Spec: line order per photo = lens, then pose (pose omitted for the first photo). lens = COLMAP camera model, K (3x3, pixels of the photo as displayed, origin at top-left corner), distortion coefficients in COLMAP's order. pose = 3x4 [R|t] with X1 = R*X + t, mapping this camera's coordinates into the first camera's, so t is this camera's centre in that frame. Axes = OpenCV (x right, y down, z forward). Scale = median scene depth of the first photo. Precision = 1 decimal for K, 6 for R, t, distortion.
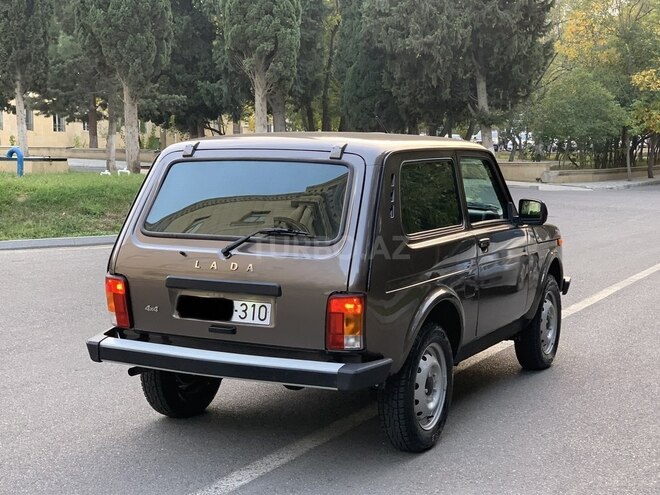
lens RADIAL K [[1040.3, 0, 330.0], [0, 1040.3, 247.5], [0, 0, 1]] dist [0.159353, -0.585925]
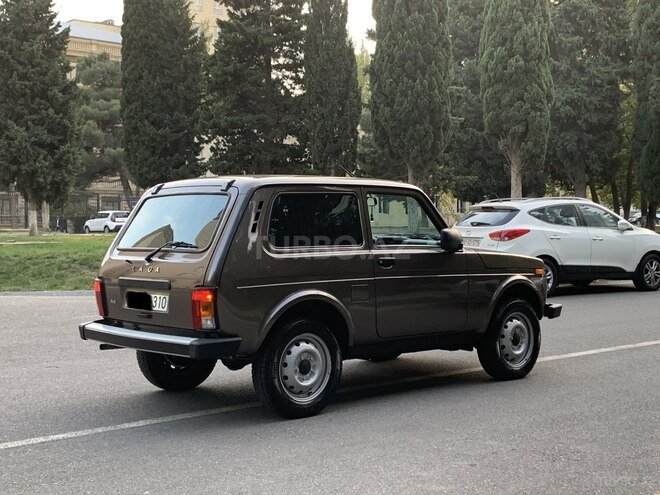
lens RADIAL K [[933.6, 0, 330.0], [0, 933.6, 247.5], [0, 0, 1]] dist [0.137500, -0.513149]
pose [[0.928756, -0.005433, -0.370651, 0.536540], [-0.023191, 0.997082, -0.072727, 0.067771], [0.369964, 0.076142, 0.925921, -0.056432]]
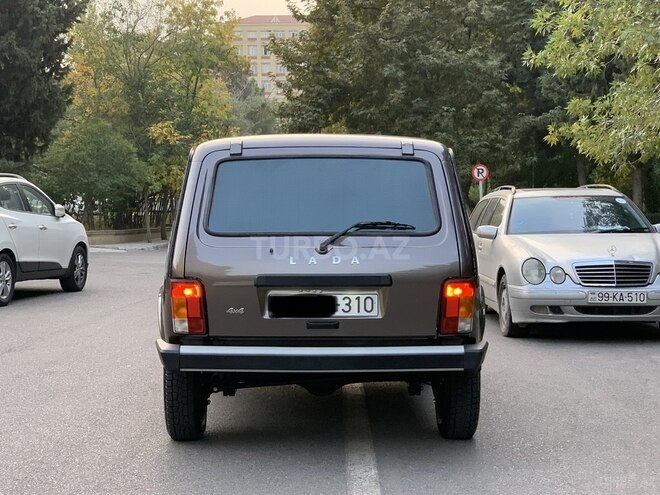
lens RADIAL K [[1220.8, 0, 330.0], [0, 1220.8, 247.5], [0, 0, 1]] dist [0.045145, 0.321374]
pose [[0.879963, -0.022889, 0.474491, -0.593729], [0.055940, 0.996882, -0.055655, 0.064599], [-0.471738, 0.075517, 0.878499, -0.021178]]
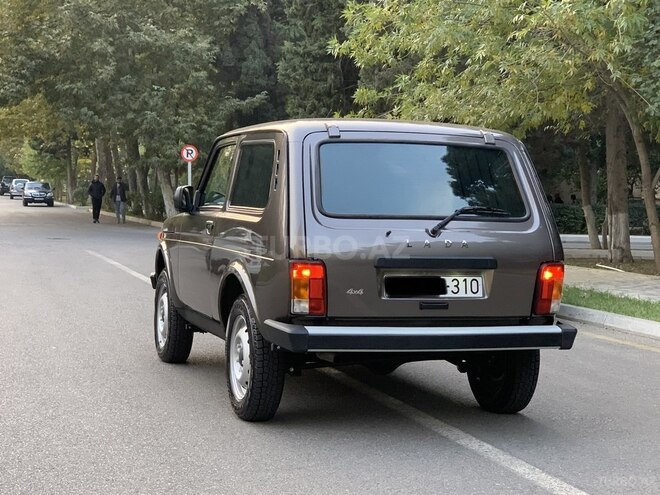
lens RADIAL K [[1220.8, 0, 330.0], [0, 1220.8, 247.5], [0, 0, 1]] dist [0.045145, 0.321374]
pose [[0.700167, -0.018739, 0.713733, -0.947939], [0.050561, 0.998447, -0.023387, 0.040836], [-0.712186, 0.052462, 0.700027, 0.214389]]
